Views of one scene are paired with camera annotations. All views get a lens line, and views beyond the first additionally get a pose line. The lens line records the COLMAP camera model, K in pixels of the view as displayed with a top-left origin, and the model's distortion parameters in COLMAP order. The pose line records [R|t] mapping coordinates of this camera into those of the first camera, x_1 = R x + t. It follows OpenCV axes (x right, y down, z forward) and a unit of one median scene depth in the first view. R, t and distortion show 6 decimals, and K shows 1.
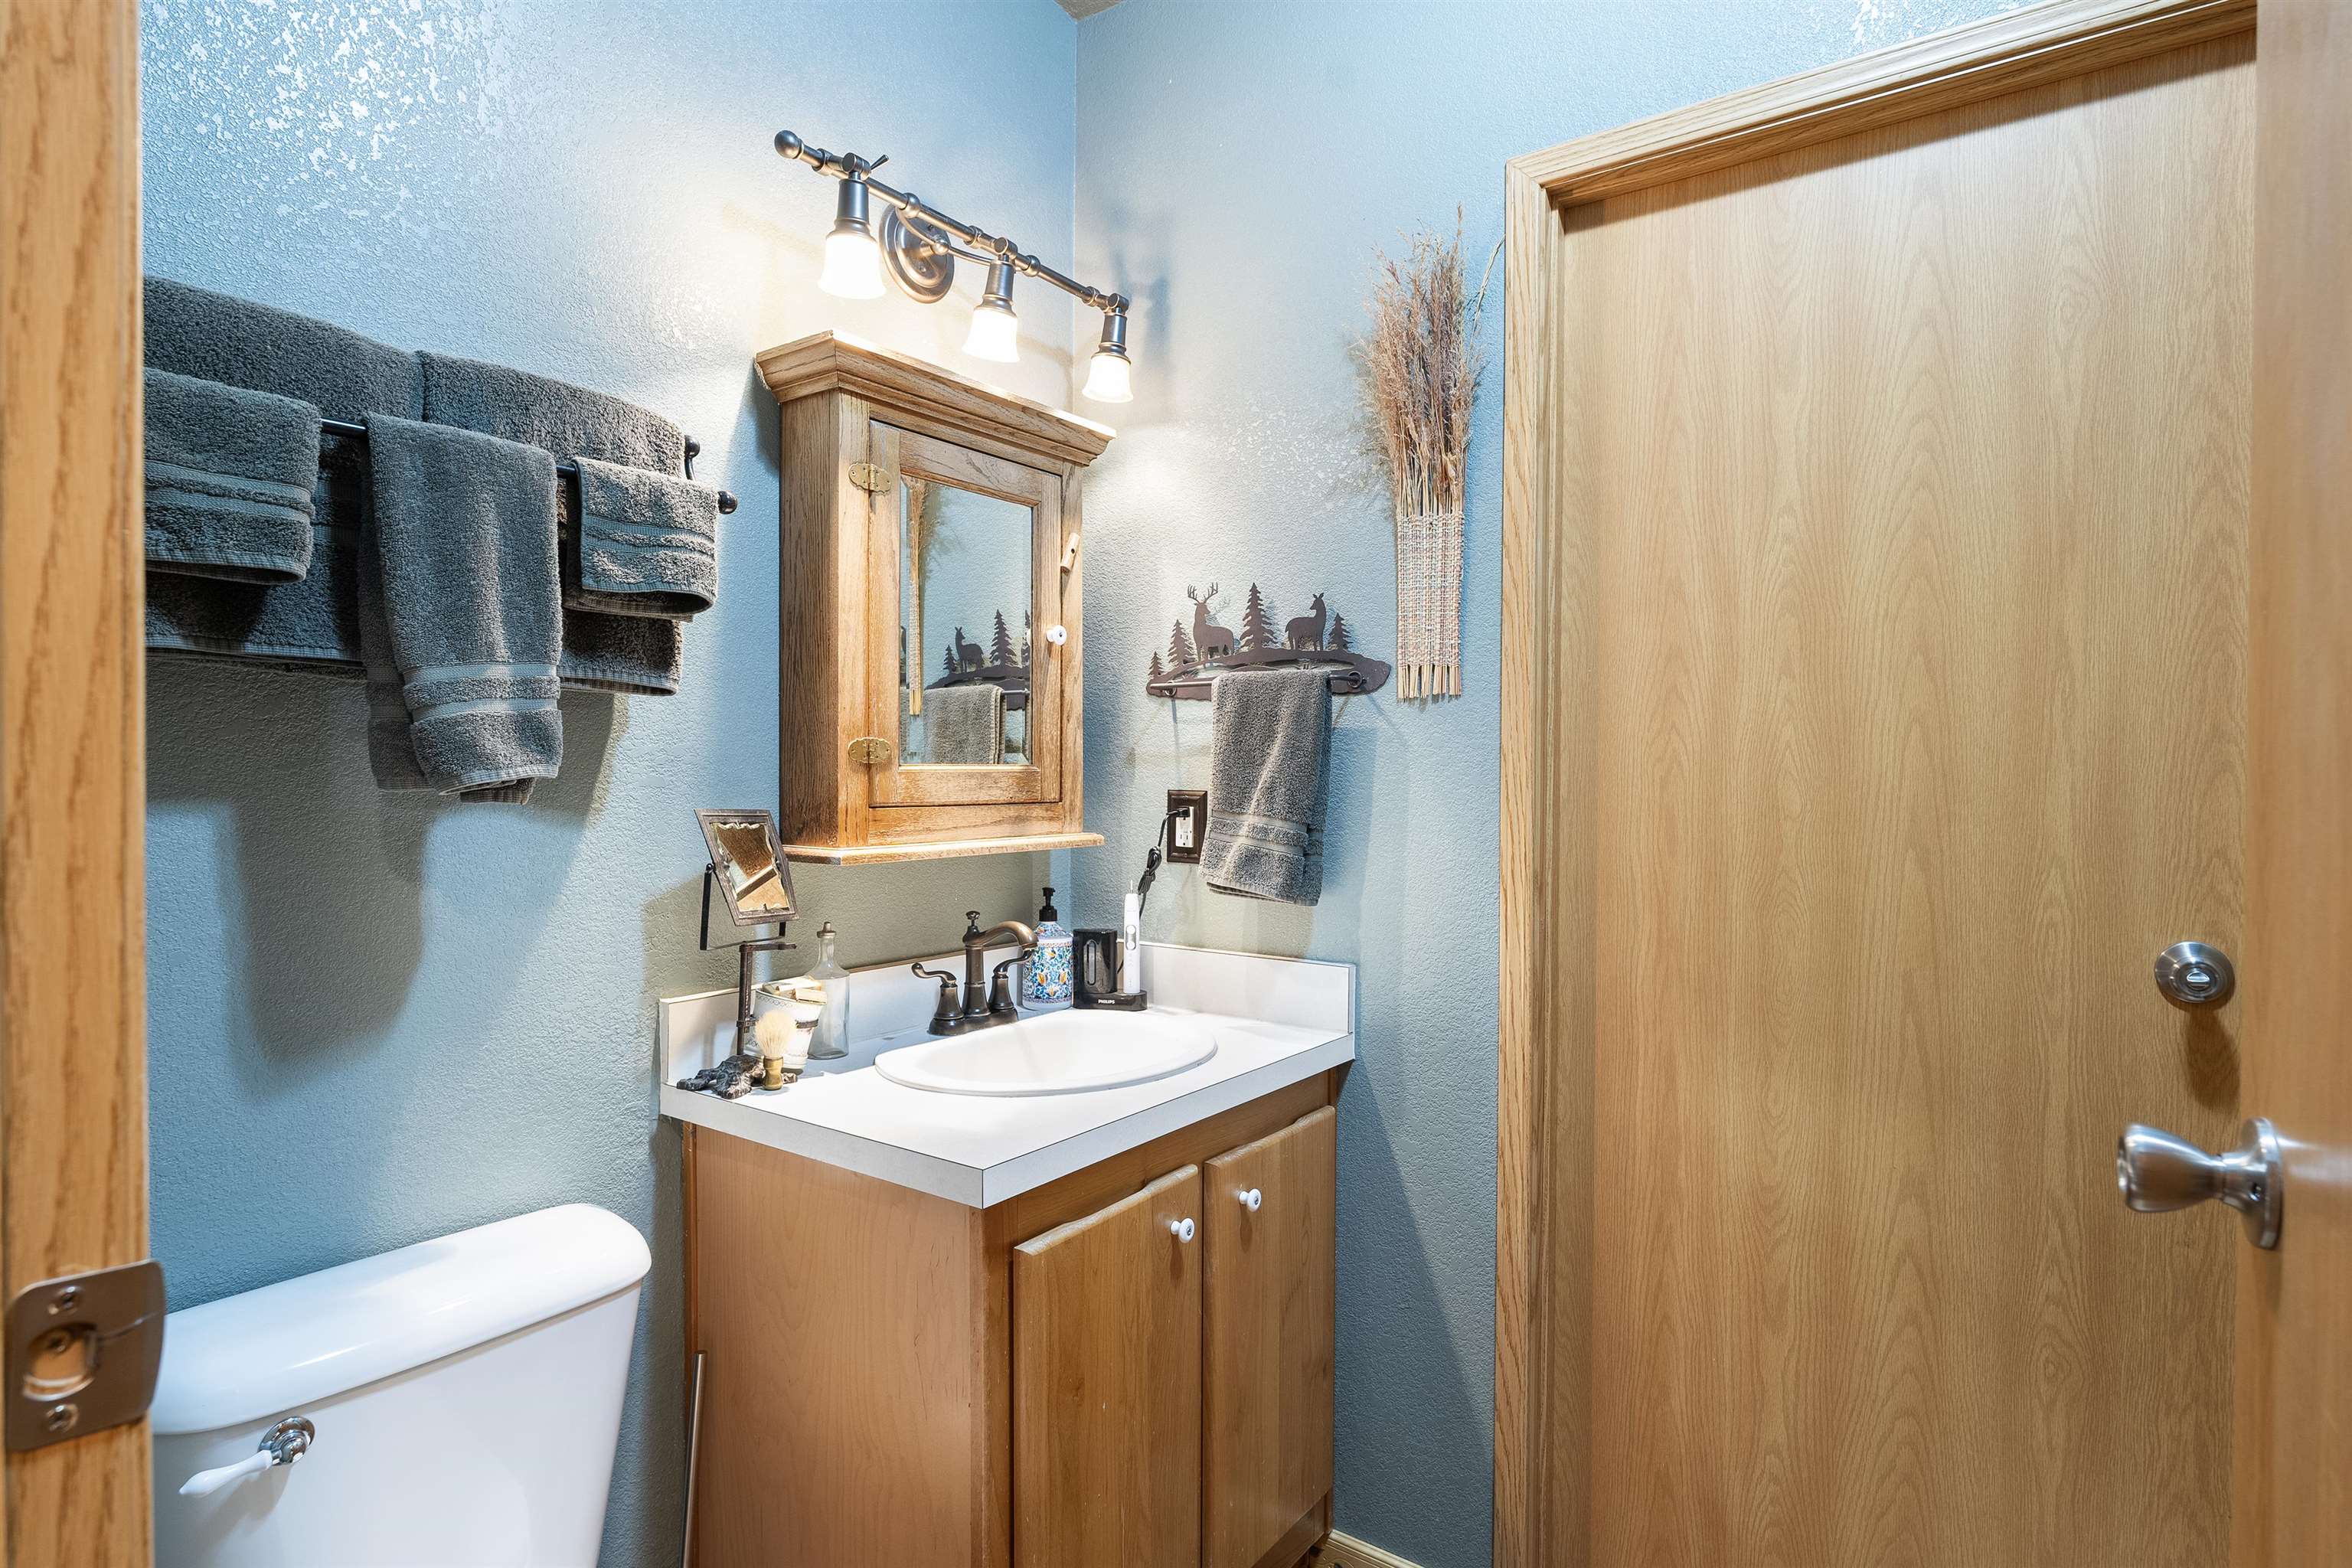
lens RADIAL K [[1203.5, 0, 1176.0], [0, 1203.5, 784.0], [0, 0, 1]] dist [-0.033017, -0.000186]
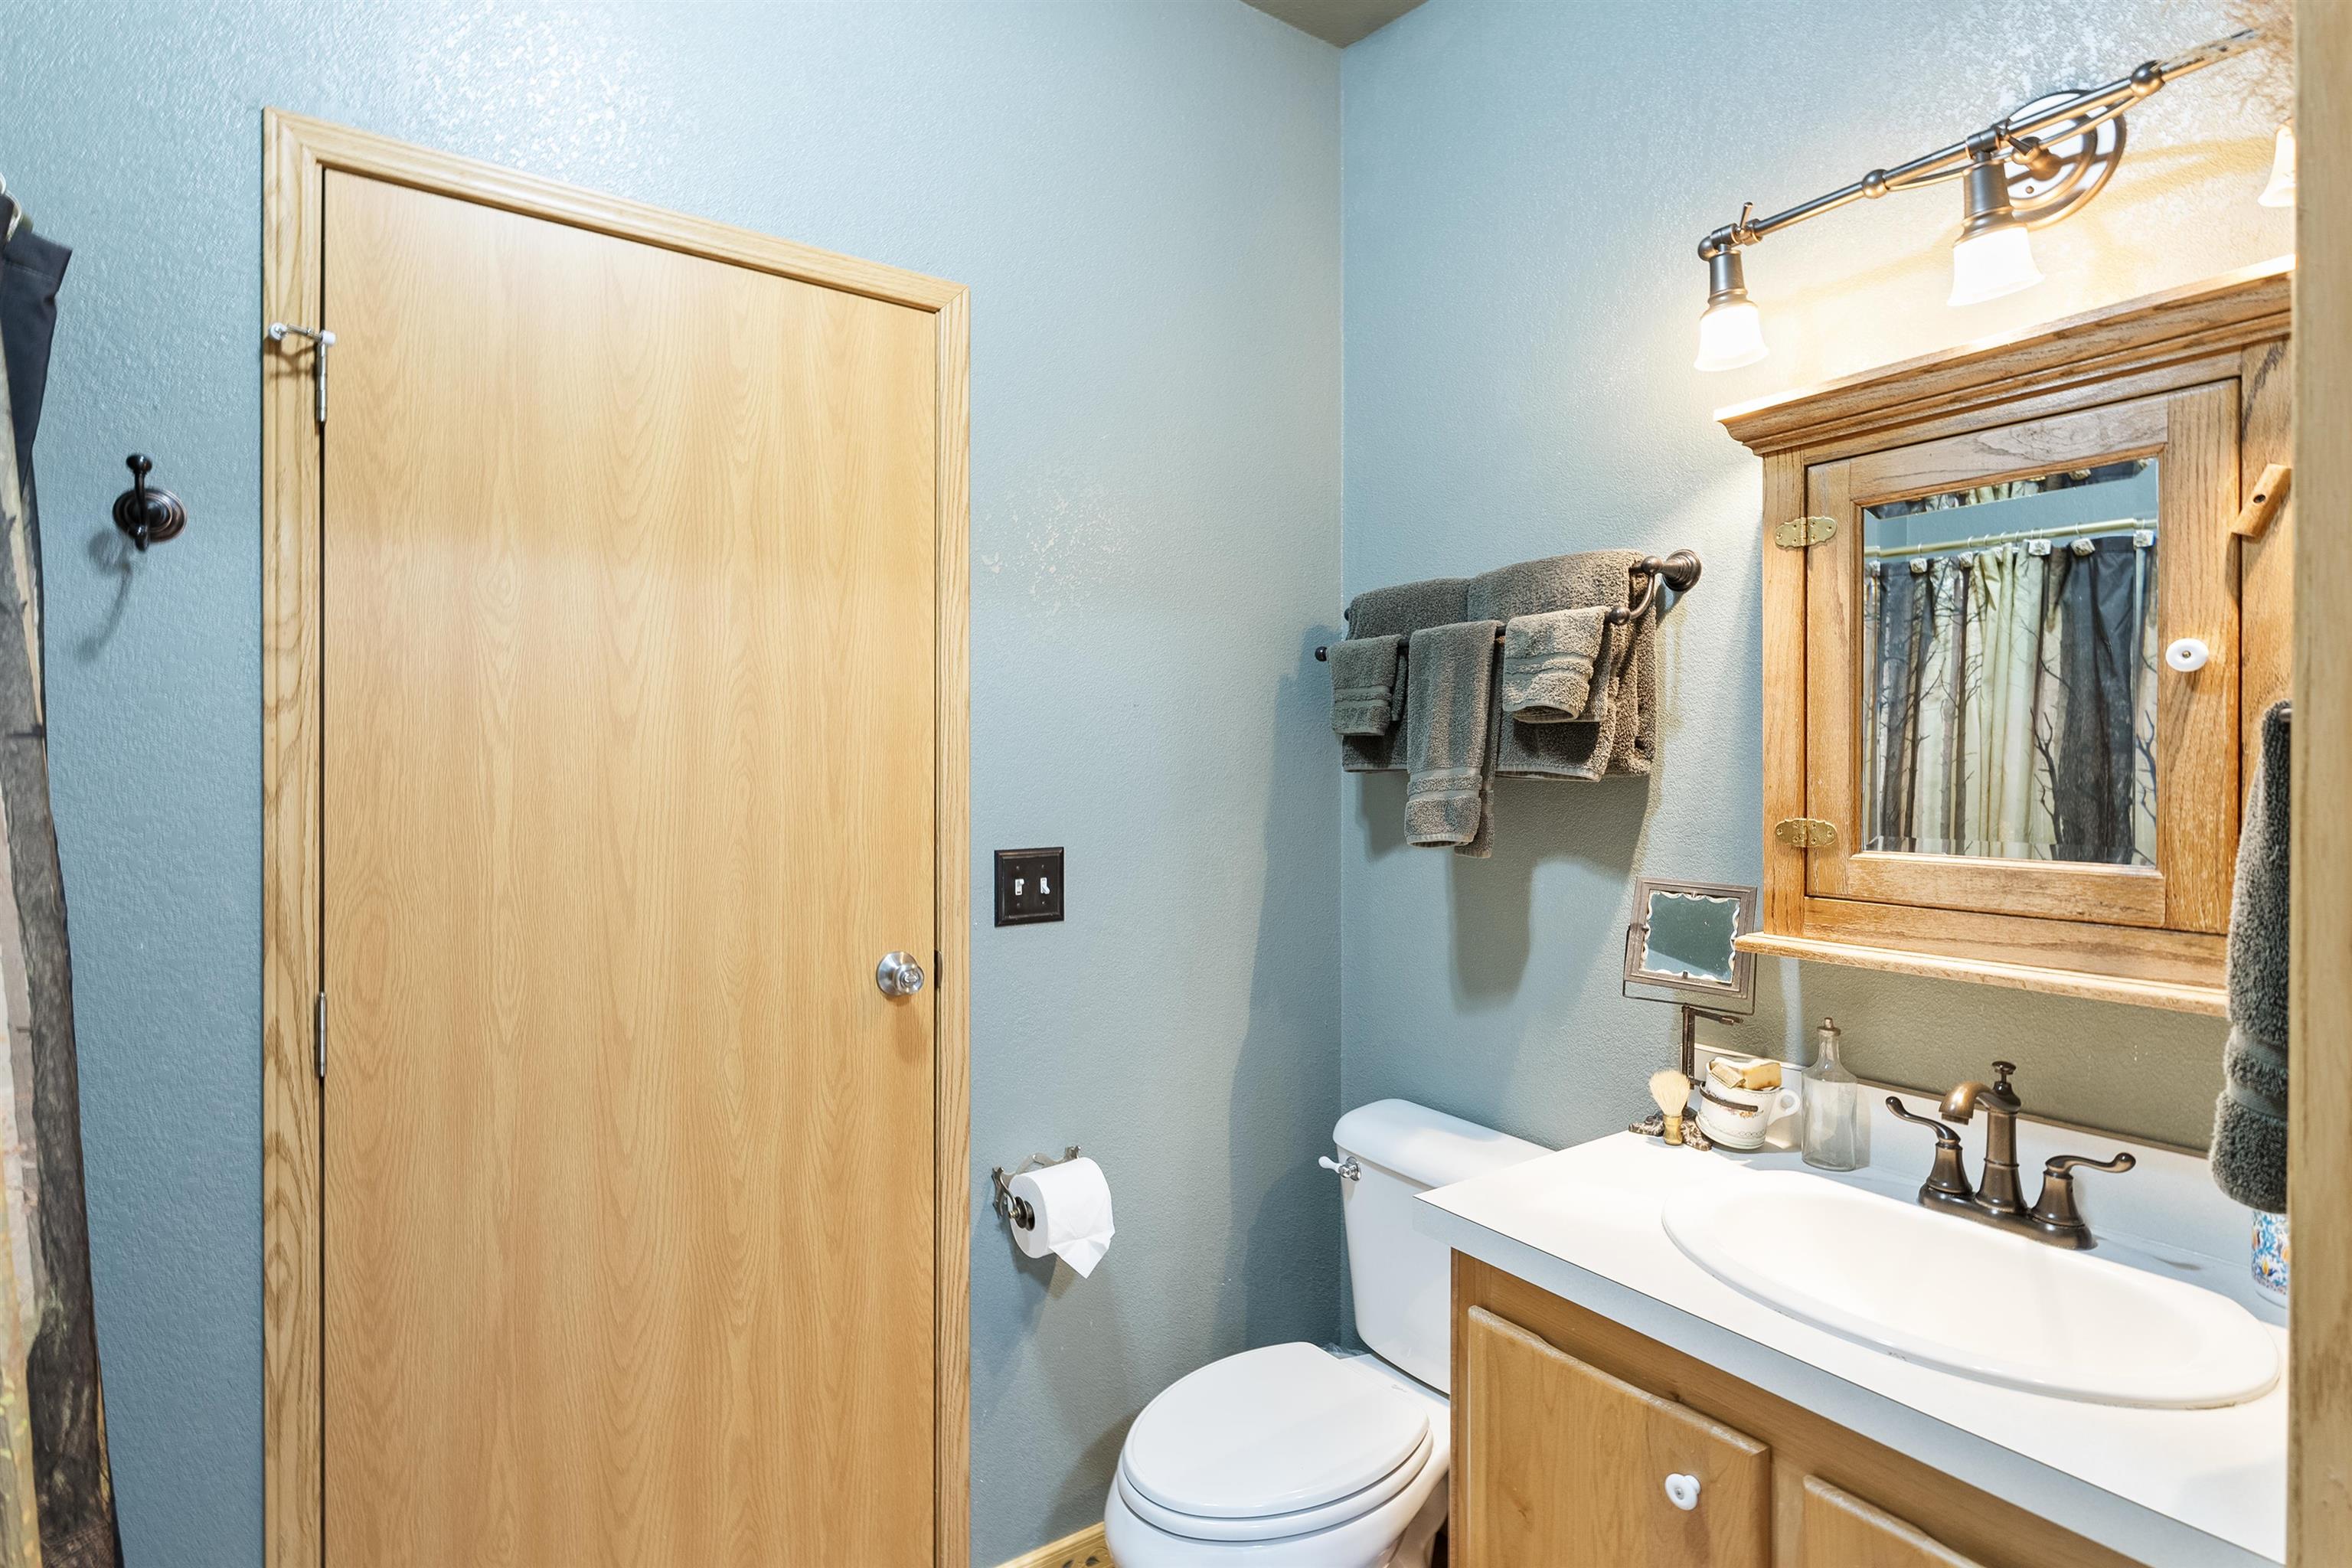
lens RADIAL K [[1090.9, 0, 1176.0], [0, 1090.9, 784.0], [0, 0, 1]] dist [0.029508, 0.000068]
pose [[-0.301455, 0.007030, -0.953455, 0.666921], [-0.018172, 0.999749, 0.013117, -0.065803], [0.953307, 0.021280, -0.301251, 0.778127]]
